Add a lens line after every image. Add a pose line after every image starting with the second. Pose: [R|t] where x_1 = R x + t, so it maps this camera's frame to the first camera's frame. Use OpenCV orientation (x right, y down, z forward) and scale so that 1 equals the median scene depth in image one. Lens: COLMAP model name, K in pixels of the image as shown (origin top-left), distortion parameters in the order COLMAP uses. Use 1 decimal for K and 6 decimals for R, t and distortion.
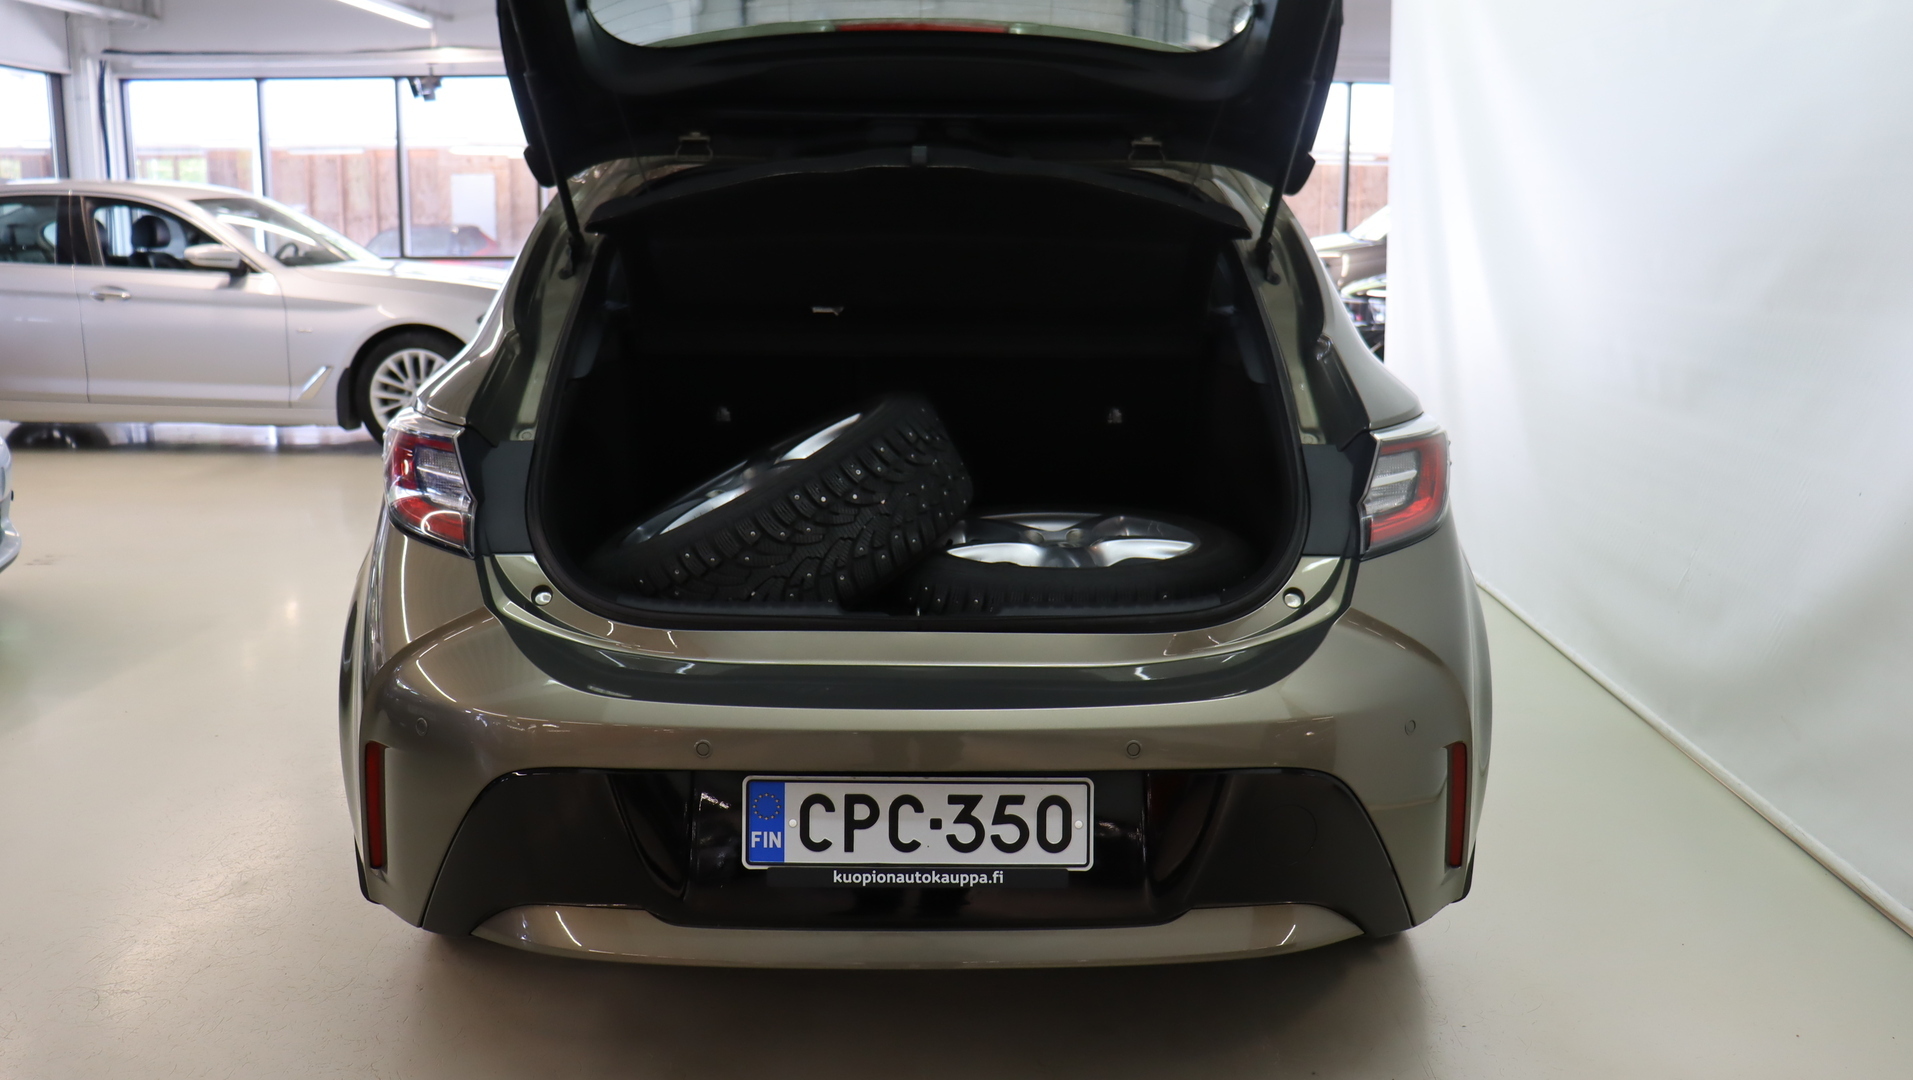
lens RADIAL K [[1562.1, 0, 956.5], [0, 1562.1, 540.0], [0, 0, 1]] dist [-0.183082, 0.137354]
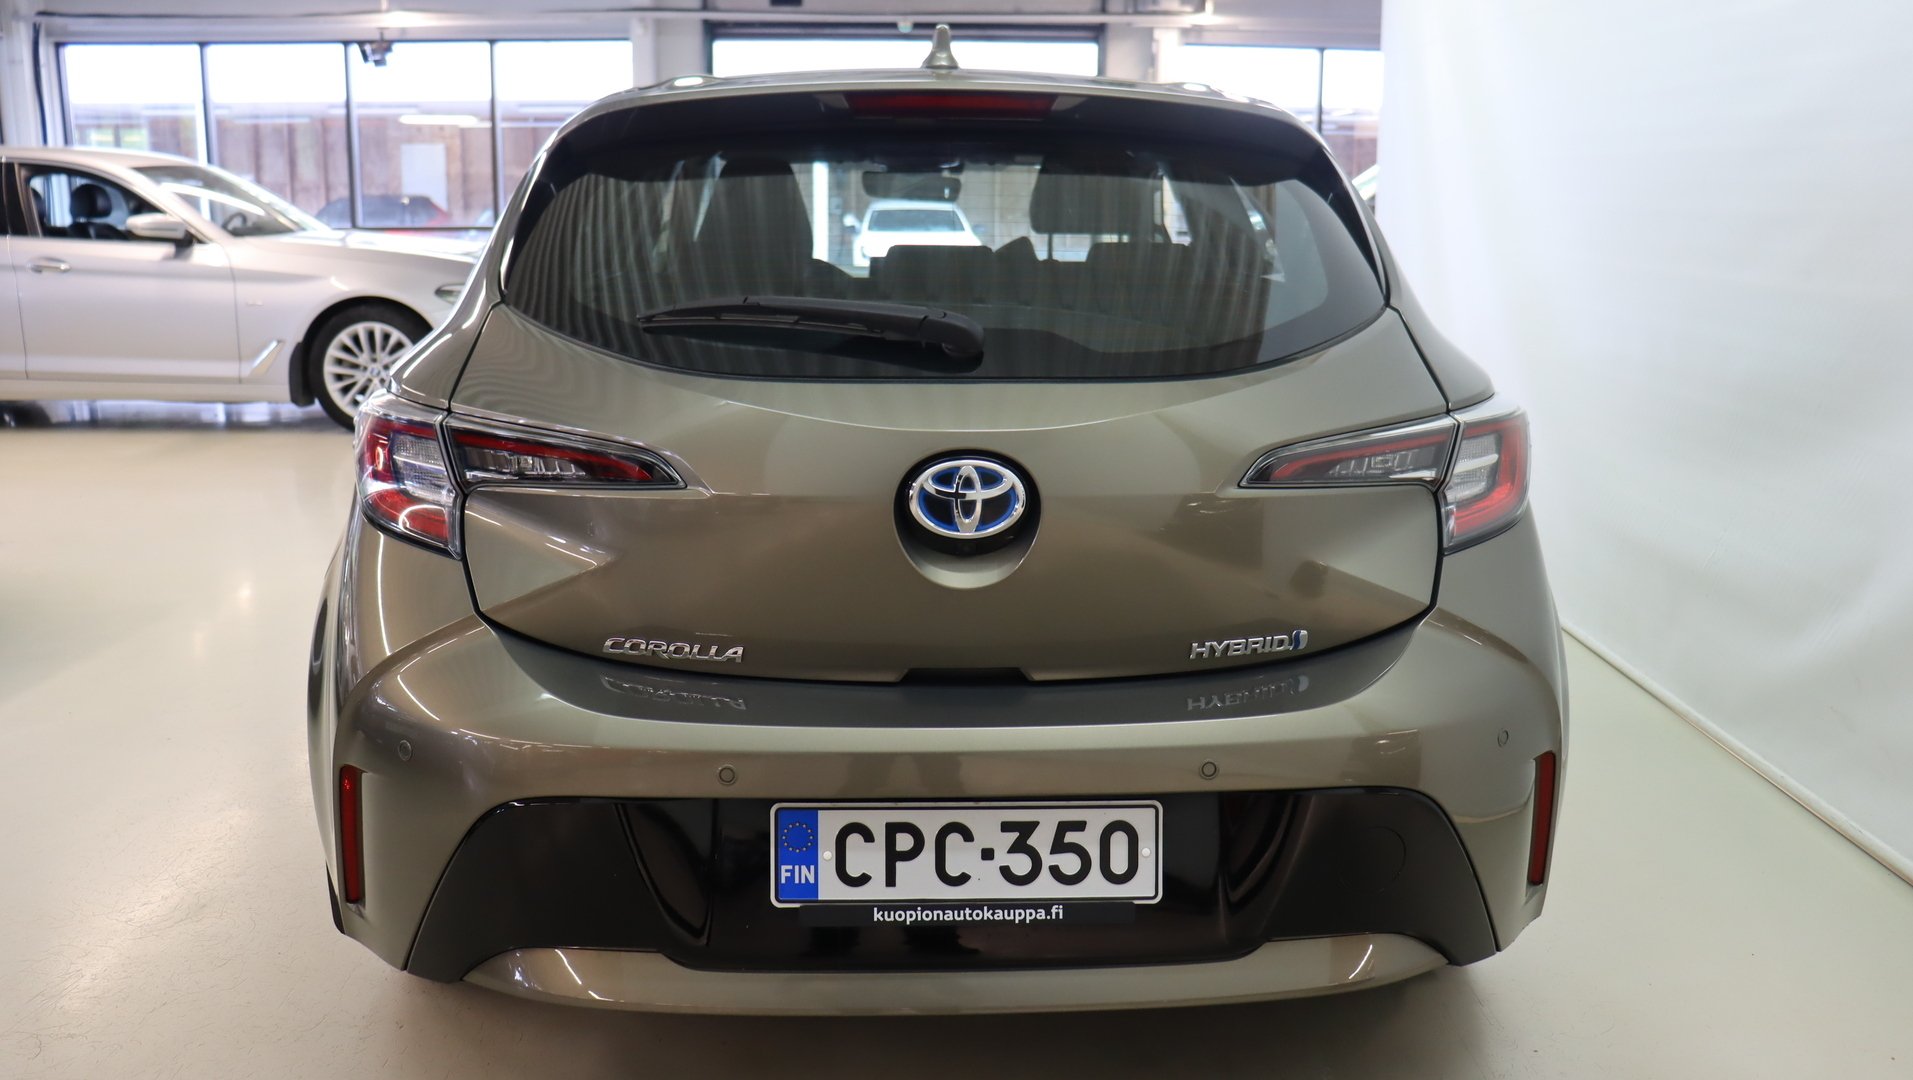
lens RADIAL K [[1562.1, 0, 956.5], [0, 1562.1, 540.0], [0, 0, 1]] dist [-0.183082, 0.137354]
pose [[0.999546, -0.005918, 0.029554, -0.050277], [0.005364, 0.999809, 0.018779, -0.013390], [-0.029659, -0.018612, 0.999387, 0.098354]]
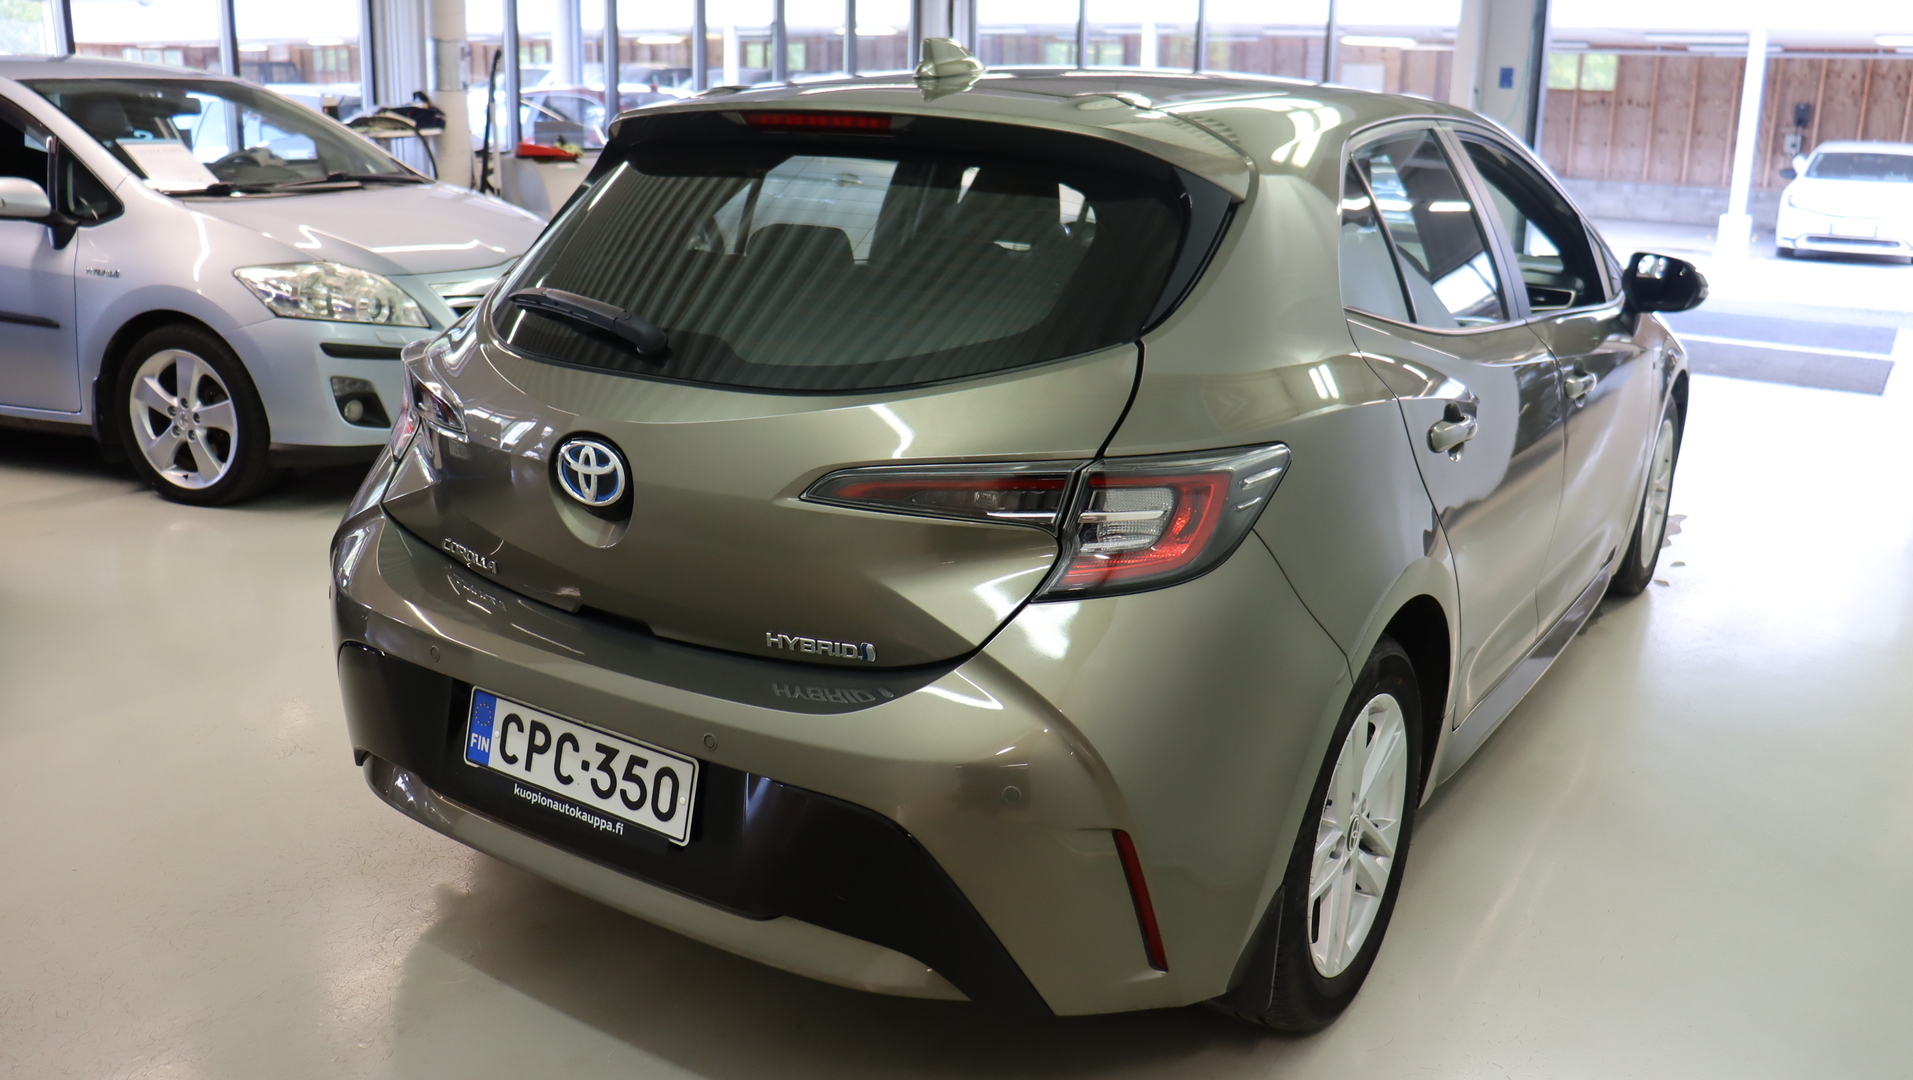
lens RADIAL K [[1562.1, 0, 956.5], [0, 1562.1, 540.0], [0, 0, 1]] dist [-0.183082, 0.137354]
pose [[0.832693, 0.164404, -0.528766, 0.664393], [-0.124152, 0.986028, 0.111064, -0.110967], [0.539638, -0.026835, 0.841470, 0.210858]]
